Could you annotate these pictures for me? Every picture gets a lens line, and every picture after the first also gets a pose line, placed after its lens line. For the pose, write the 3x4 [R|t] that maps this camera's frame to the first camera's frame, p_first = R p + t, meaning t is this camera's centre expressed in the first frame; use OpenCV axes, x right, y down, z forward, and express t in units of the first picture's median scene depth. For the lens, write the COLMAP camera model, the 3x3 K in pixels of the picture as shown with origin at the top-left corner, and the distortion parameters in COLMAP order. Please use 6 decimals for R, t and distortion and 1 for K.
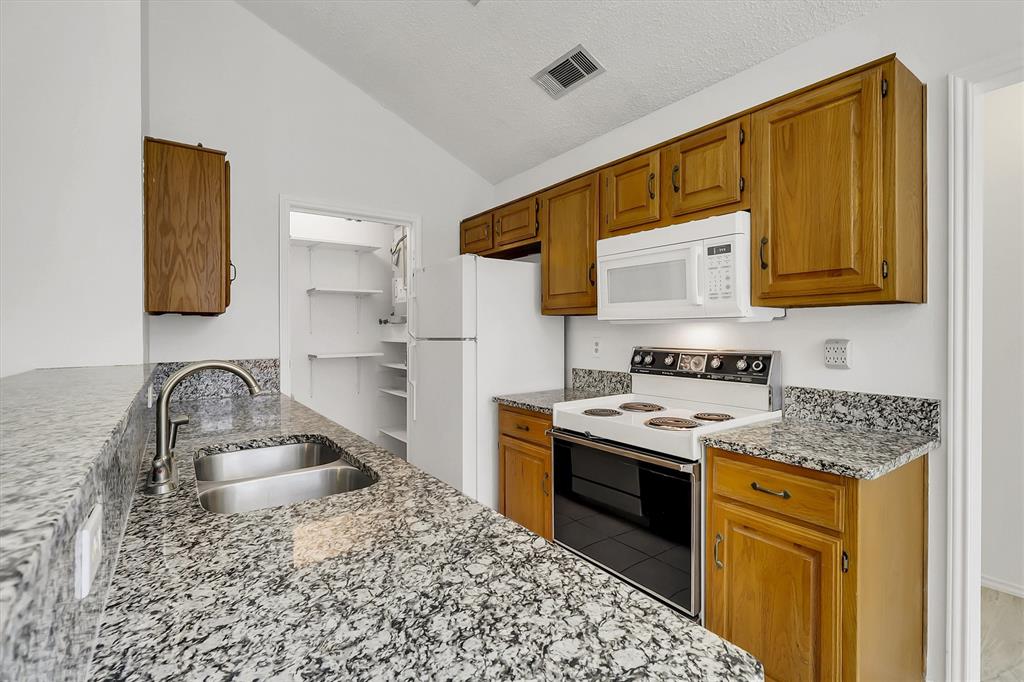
lens RADIAL K [[480.9, 0, 515.7], [0, 480.9, 331.7], [0, 0, 1]] dist [-0.001534, 0.000037]
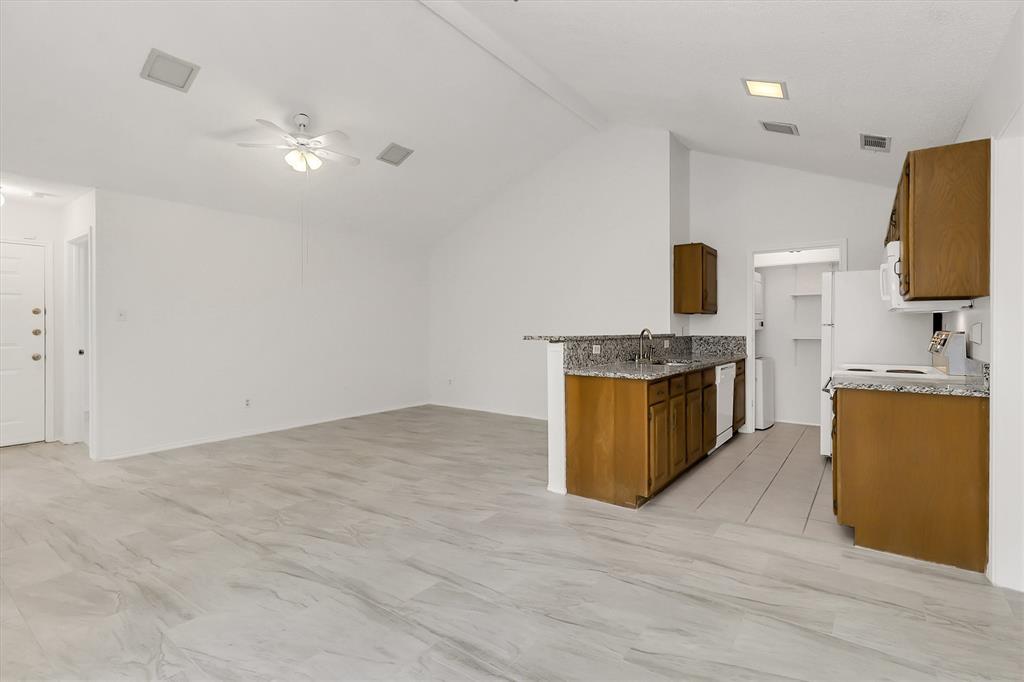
lens RADIAL K [[480.9, 0, 515.7], [0, 480.9, 331.7], [0, 0, 1]] dist [-0.001534, 0.000037]
pose [[0.313358, 0.008541, -0.949597, 1.483501], [-0.000596, 0.999961, 0.008797, 0.035195], [0.949635, -0.002191, 0.313351, -0.639155]]
